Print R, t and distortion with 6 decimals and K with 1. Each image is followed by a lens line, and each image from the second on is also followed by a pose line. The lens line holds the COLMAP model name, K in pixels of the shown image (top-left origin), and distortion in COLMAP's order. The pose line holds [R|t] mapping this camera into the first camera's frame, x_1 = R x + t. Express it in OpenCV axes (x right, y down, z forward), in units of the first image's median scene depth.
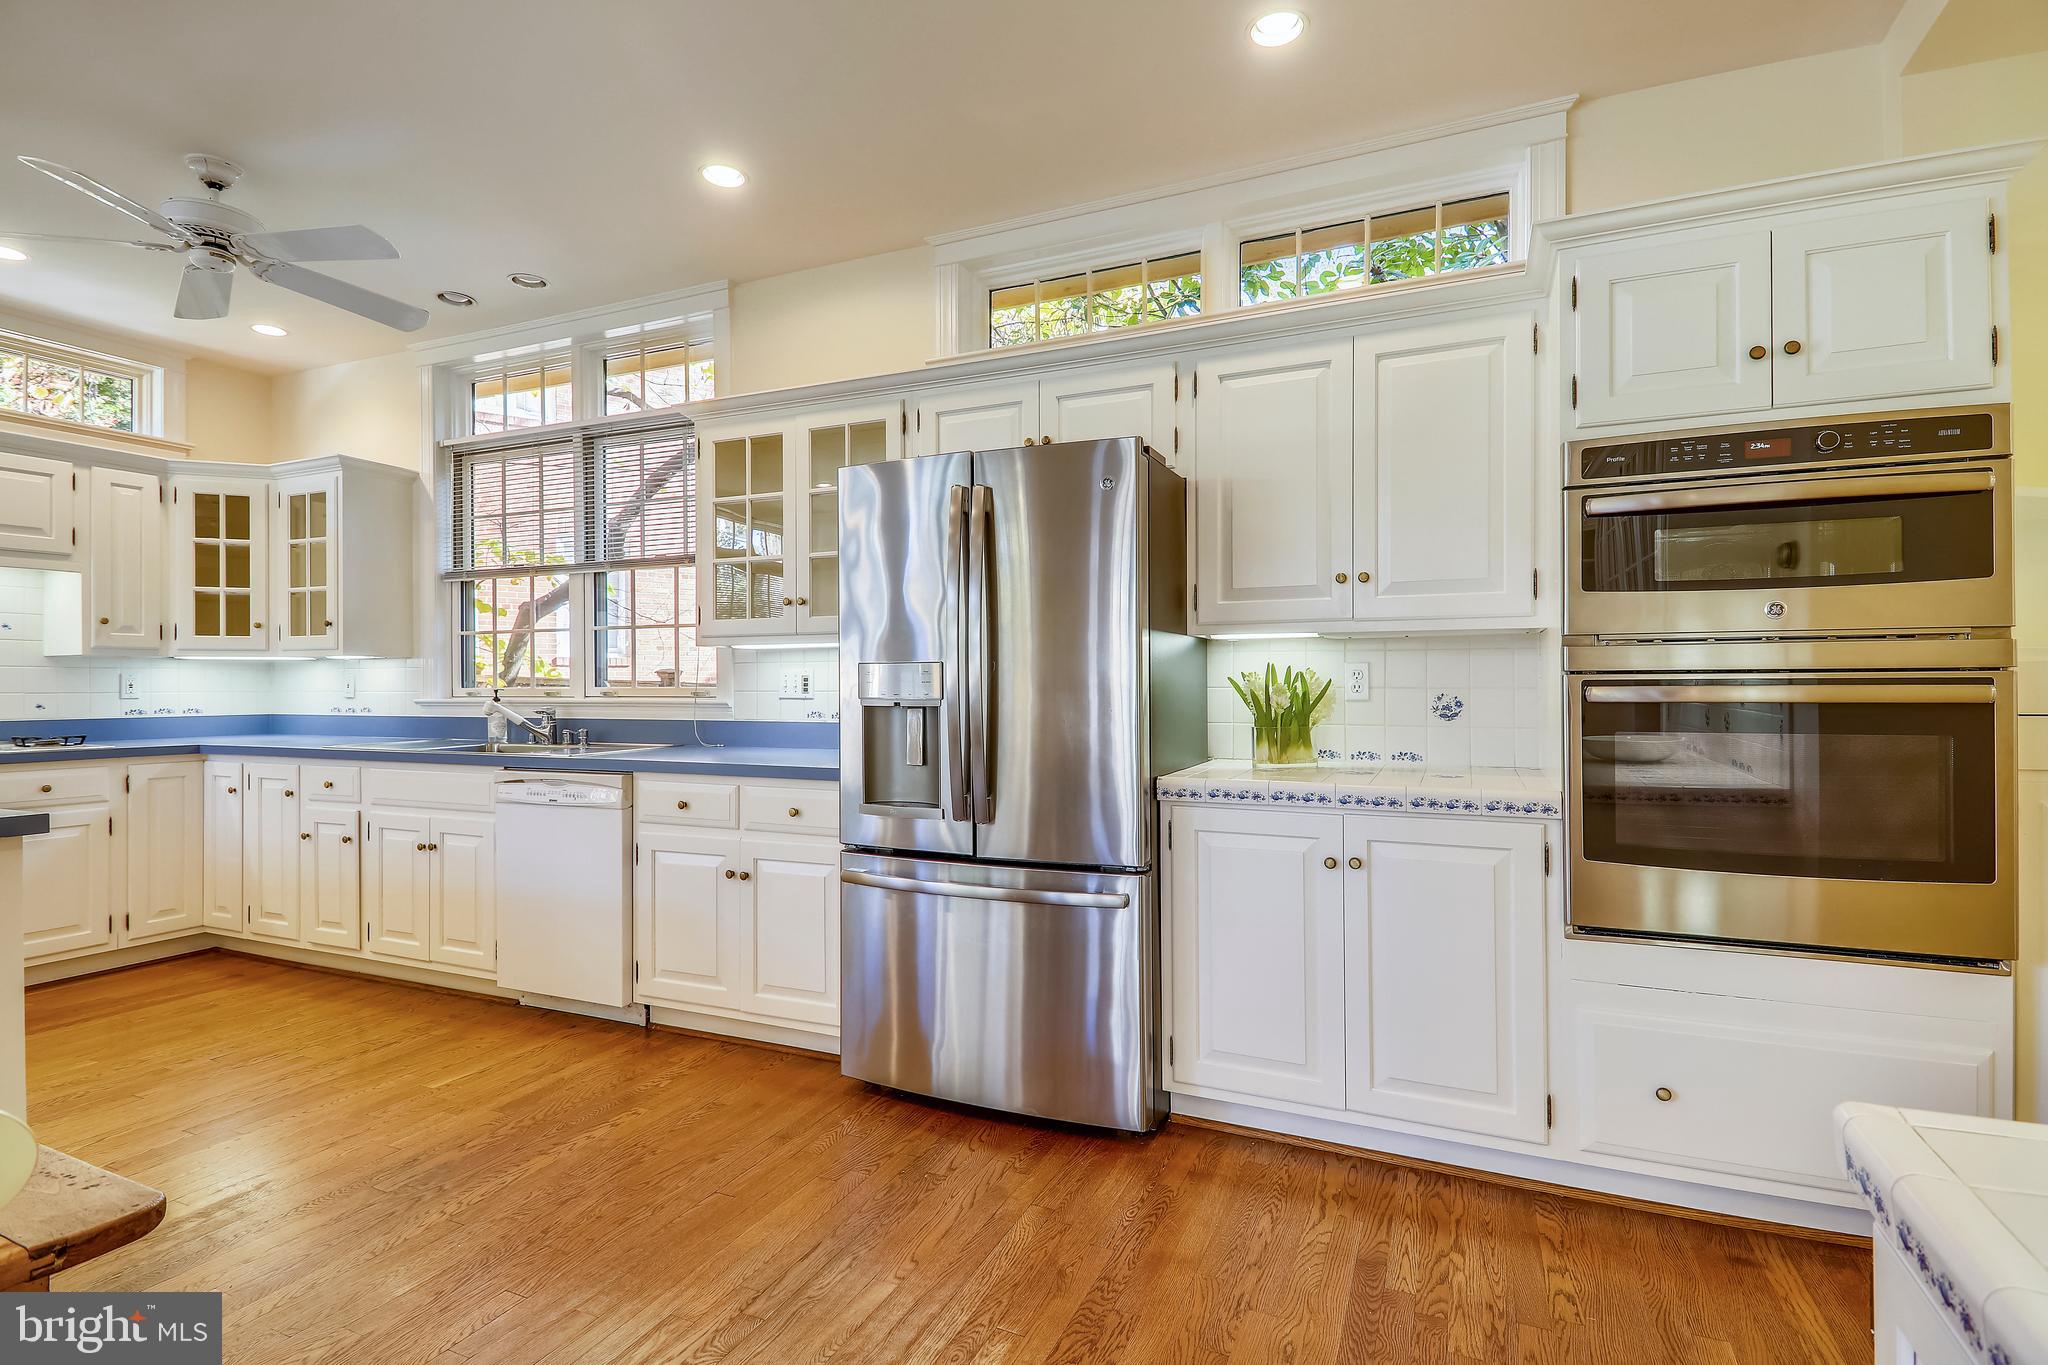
lens RADIAL K [[992.2, 0, 1034.3], [0, 992.2, 677.3], [0, 0, 1]] dist [0.014033, -0.002862]
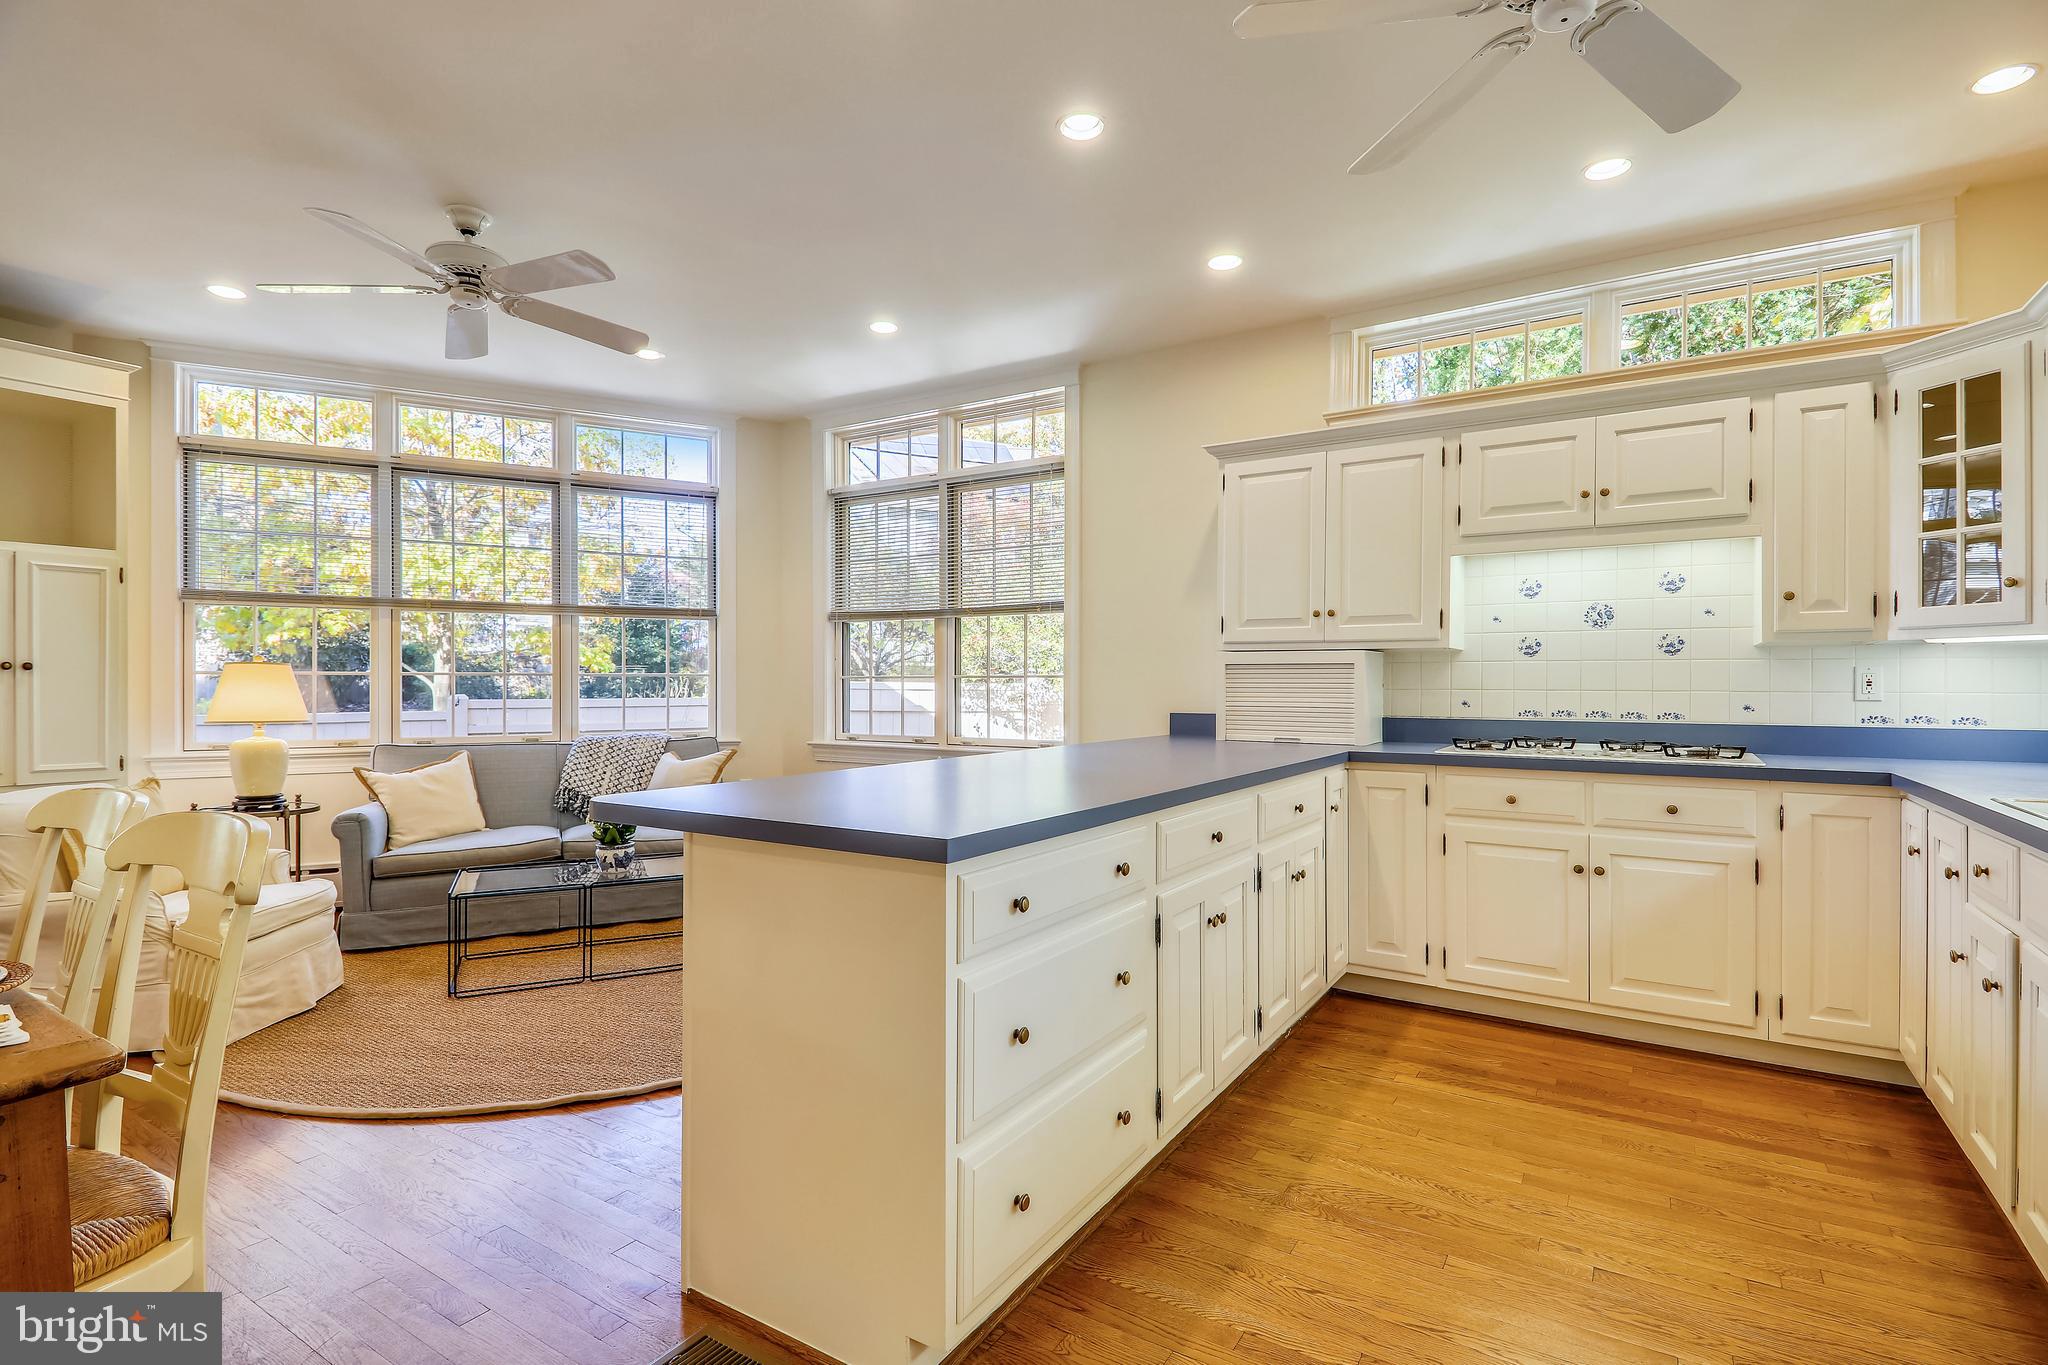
lens RADIAL K [[992.2, 0, 1025.3], [0, 992.2, 682.9], [0, 0, 1]] dist [0.014033, -0.002862]
pose [[-0.153767, 0.001001, -0.988107, -0.096162], [0.004377, 0.999990, 0.000332, 0.005678], [0.988097, -0.004274, -0.153770, 0.519165]]
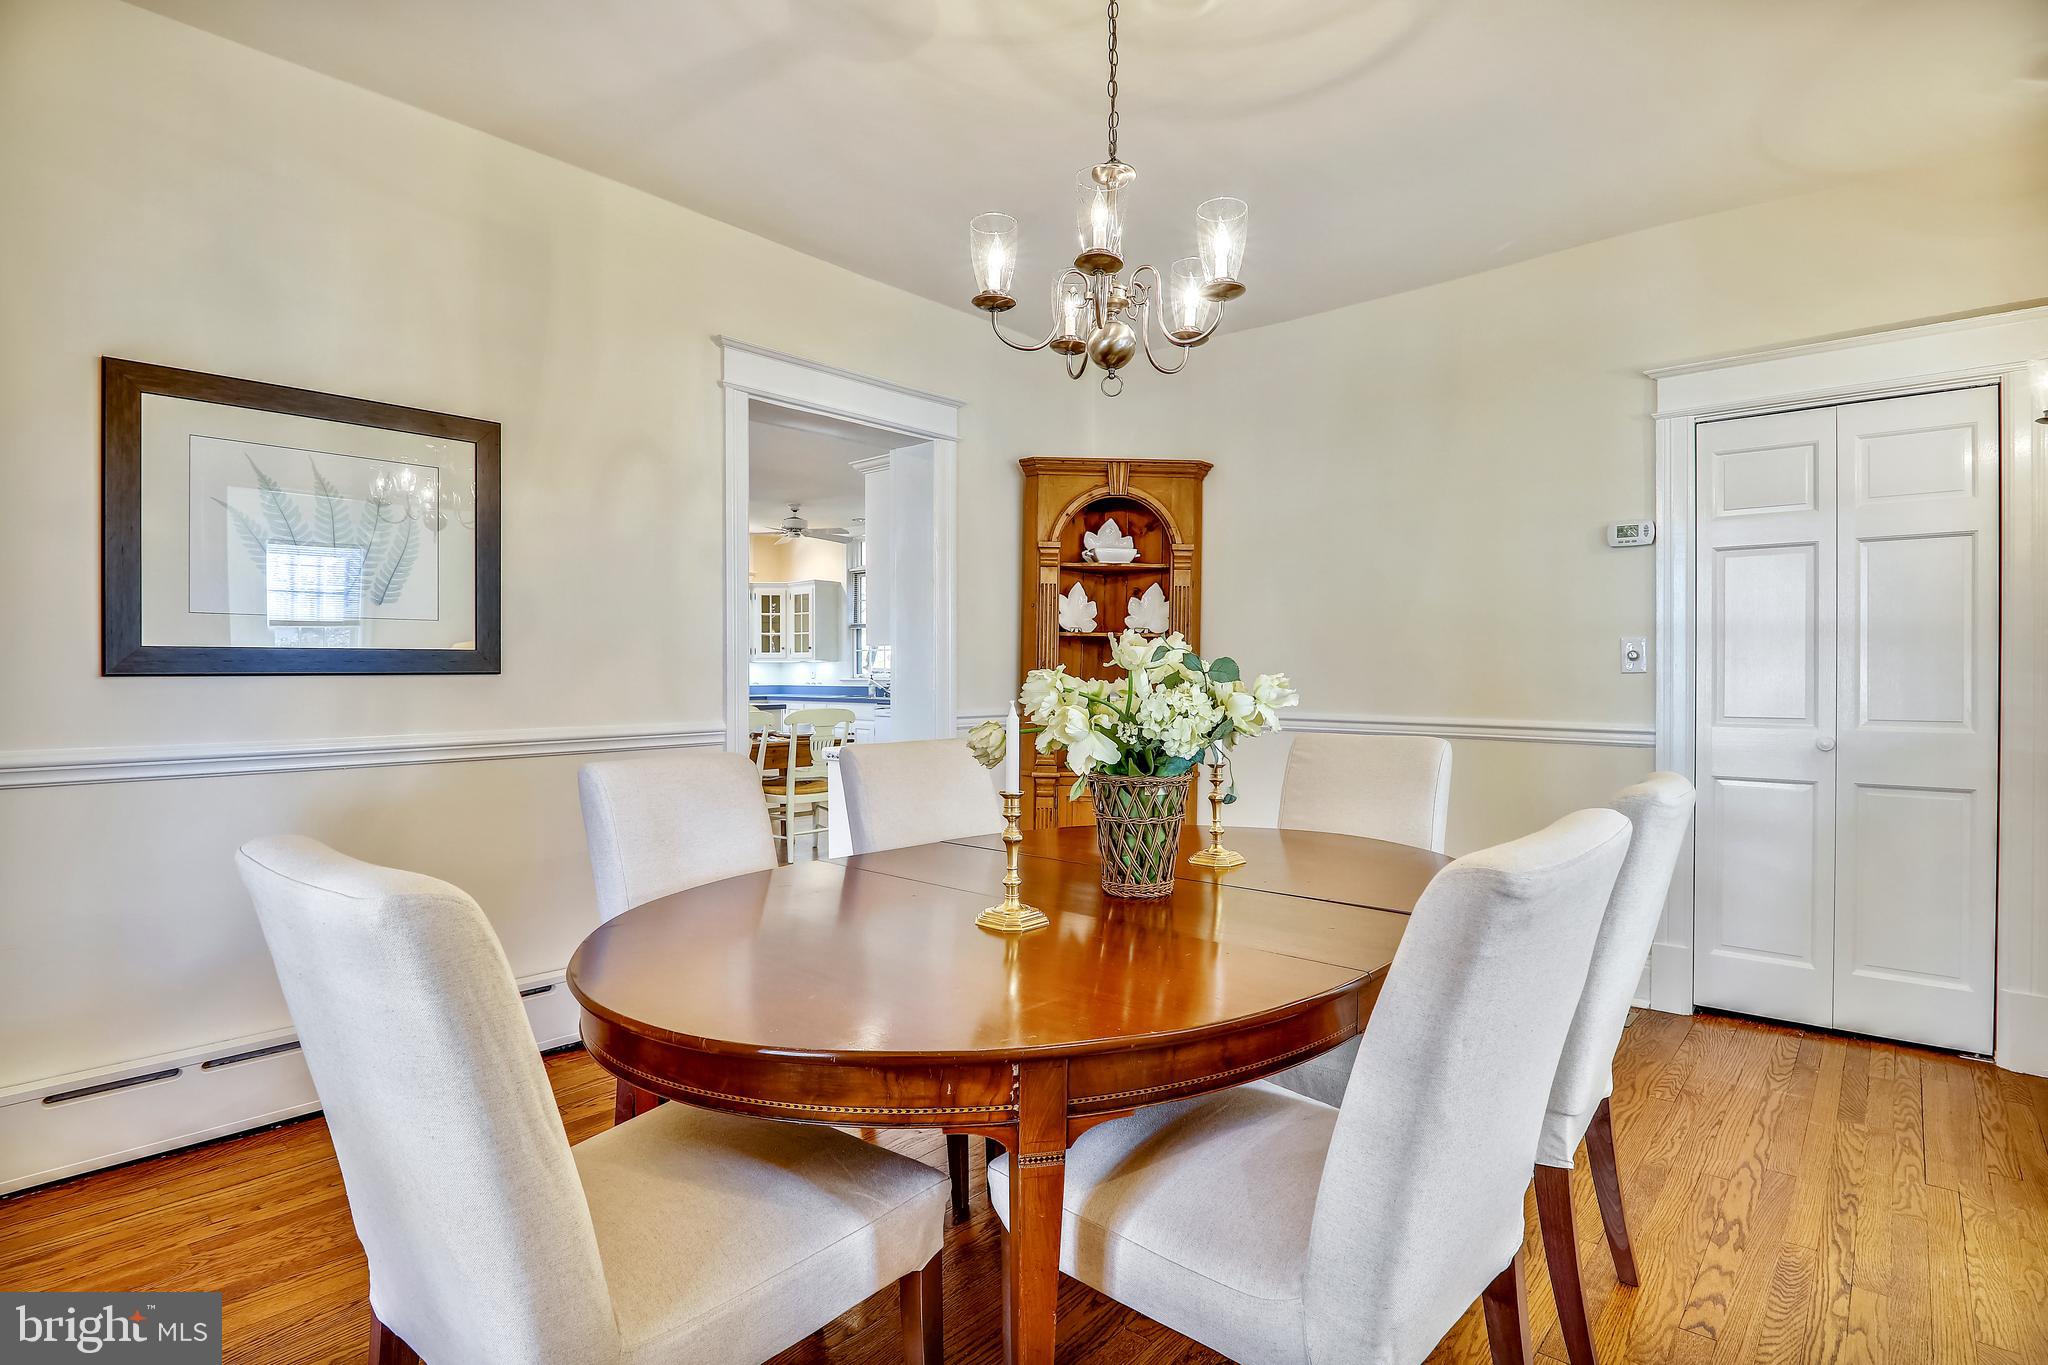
lens RADIAL K [[992.2, 0, 1035.4], [0, 992.2, 668.4], [0, 0, 1]] dist [0.014033, -0.002862]
pose [[0.954732, -0.000488, -0.297467, 0.540447], [0.001777, 0.999990, 0.004063, -0.011361], [0.297462, -0.004408, 0.954723, -1.148734]]
